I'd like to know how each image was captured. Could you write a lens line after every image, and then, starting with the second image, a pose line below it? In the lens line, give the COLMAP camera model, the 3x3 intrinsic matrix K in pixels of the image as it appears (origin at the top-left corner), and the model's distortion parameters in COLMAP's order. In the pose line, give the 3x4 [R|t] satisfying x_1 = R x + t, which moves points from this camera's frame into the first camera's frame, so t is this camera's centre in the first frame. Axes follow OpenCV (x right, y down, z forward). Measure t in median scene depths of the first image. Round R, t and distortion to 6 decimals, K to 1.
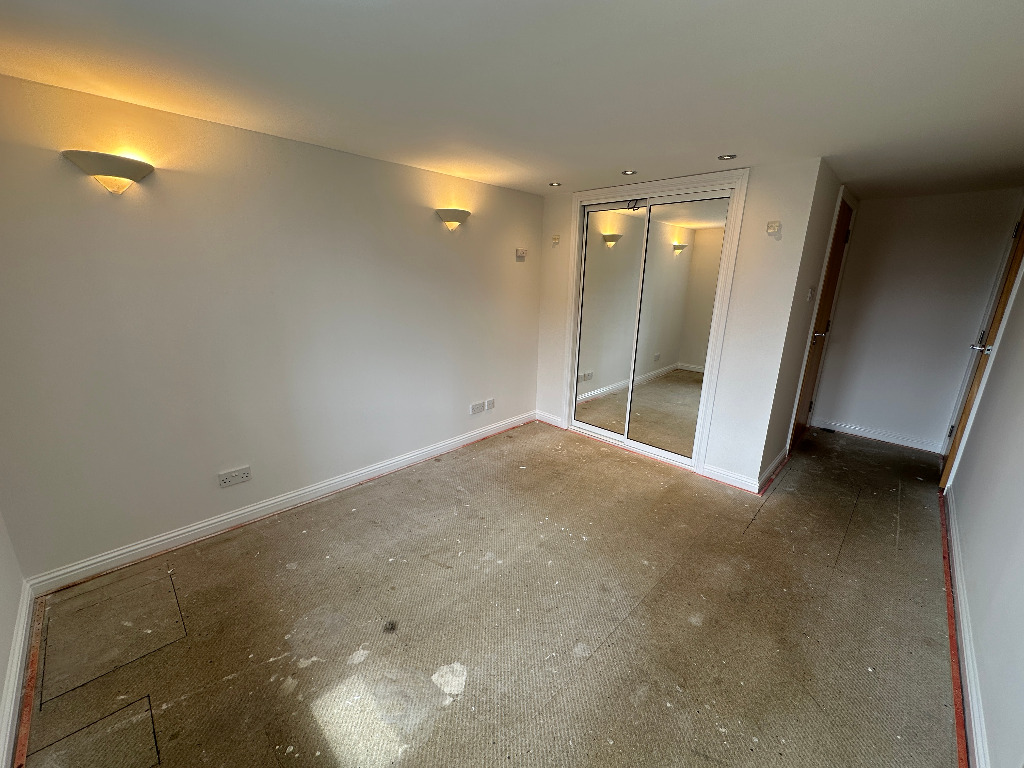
lens RADIAL K [[409.7, 0, 518.1], [0, 409.7, 387.7], [0, 0, 1]] dist [-0.001572, 0.000488]
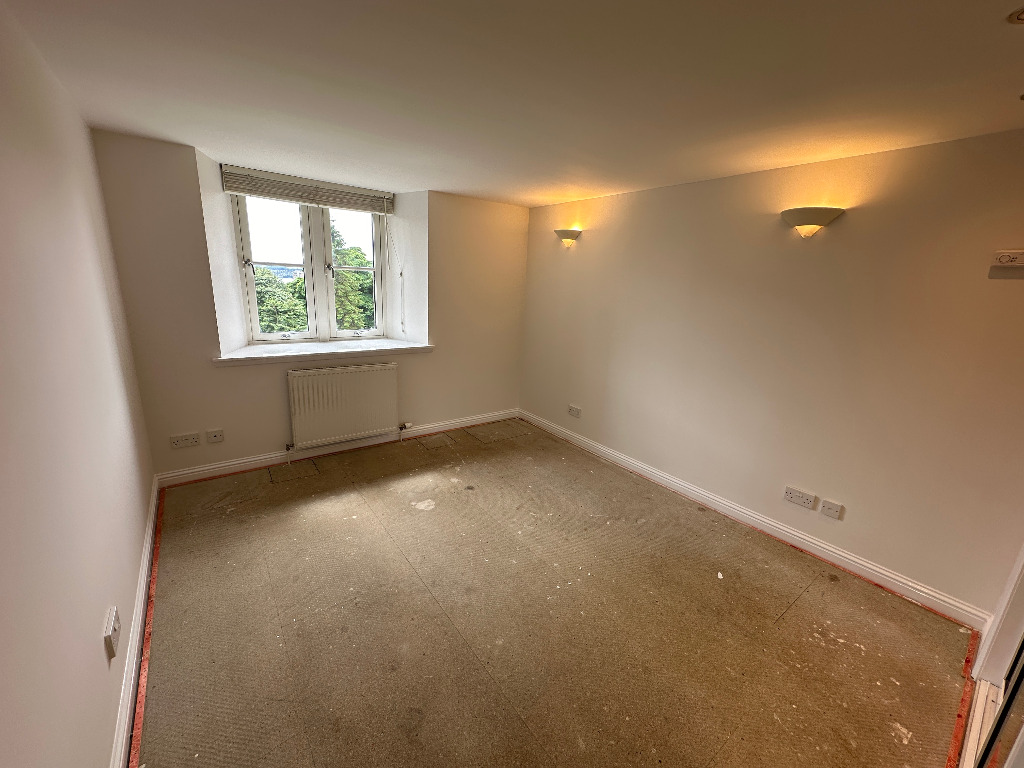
lens RADIAL K [[409.7, 0, 508.9], [0, 409.7, 387.6], [0, 0, 1]] dist [-0.001572, 0.000488]
pose [[-0.160577, 0.222671, -0.961578, 0.778476], [-0.317290, 0.910866, 0.263913, -0.186961], [0.934635, 0.347478, -0.075613, 0.741233]]
